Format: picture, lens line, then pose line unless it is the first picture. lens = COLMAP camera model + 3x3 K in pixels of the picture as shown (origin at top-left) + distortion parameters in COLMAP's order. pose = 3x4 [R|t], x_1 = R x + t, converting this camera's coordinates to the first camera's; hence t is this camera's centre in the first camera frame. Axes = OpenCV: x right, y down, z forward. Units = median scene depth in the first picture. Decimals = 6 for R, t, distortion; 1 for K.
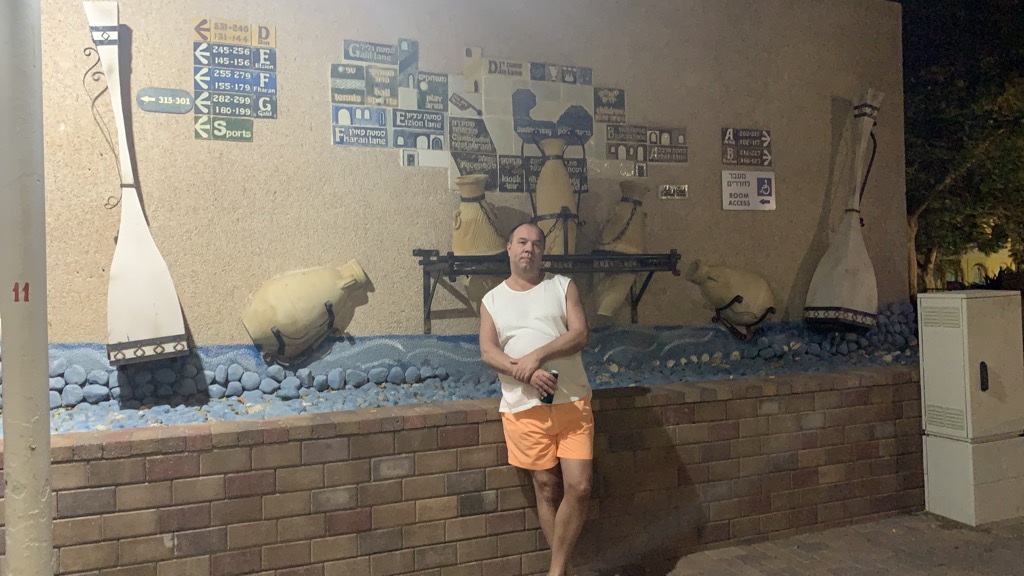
lens RADIAL K [[813.2, 0, 512.0], [0, 813.2, 288.0], [0, 0, 1]] dist [0.006218, -0.002748]
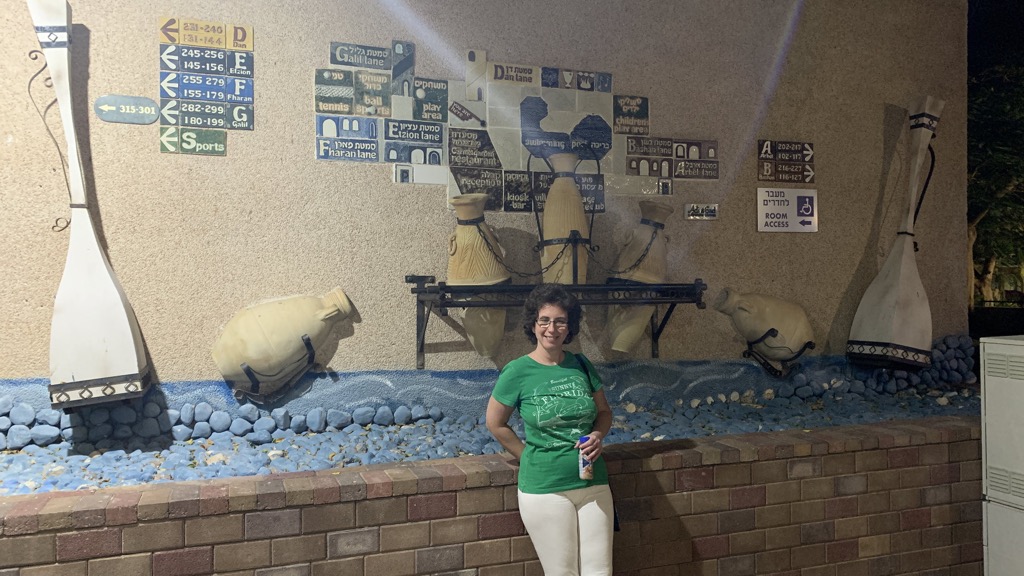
lens RADIAL K [[827.9, 0, 510.8], [0, 827.9, 301.4], [0, 0, 1]] dist [-0.006046, 0.040595]
pose [[0.998763, 0.016446, -0.046917, 0.038785], [-0.015858, 0.999791, 0.012880, -0.033089], [0.047119, -0.012120, 0.998816, 0.092022]]
